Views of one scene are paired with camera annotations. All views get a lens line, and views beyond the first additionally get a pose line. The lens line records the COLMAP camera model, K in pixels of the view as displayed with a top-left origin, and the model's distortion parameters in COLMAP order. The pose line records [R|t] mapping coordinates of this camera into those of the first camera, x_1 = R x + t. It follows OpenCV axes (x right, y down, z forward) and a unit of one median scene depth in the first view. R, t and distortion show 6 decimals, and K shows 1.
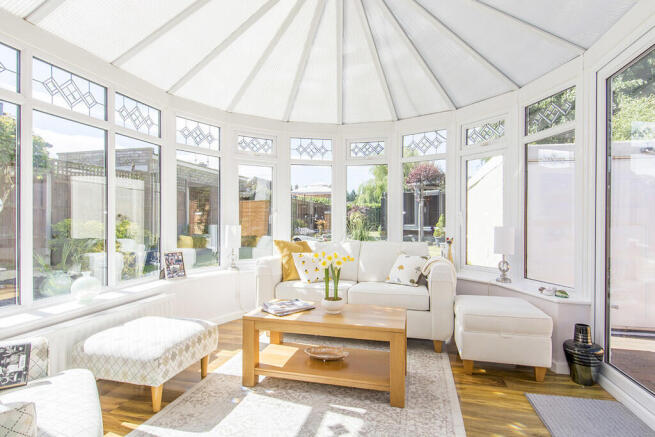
lens RADIAL K [[350.6, 0, 328.3], [0, 350.6, 218.6], [0, 0, 1]] dist [0.005497, 0.000565]
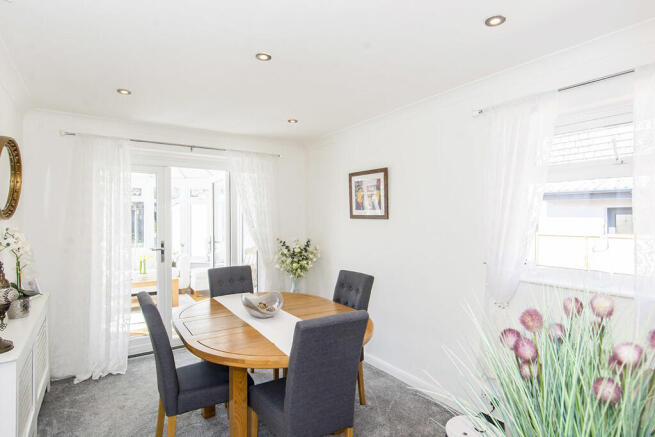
lens RADIAL K [[350.6, 0, 327.8], [0, 350.6, 216.3], [0, 0, 1]] dist [0.005497, 0.000565]
pose [[0.674919, -0.000959, 0.737892, -0.824464], [-0.000684, 0.999998, 0.001926, -0.151669], [-0.737892, -0.001805, 0.674917, -1.393811]]
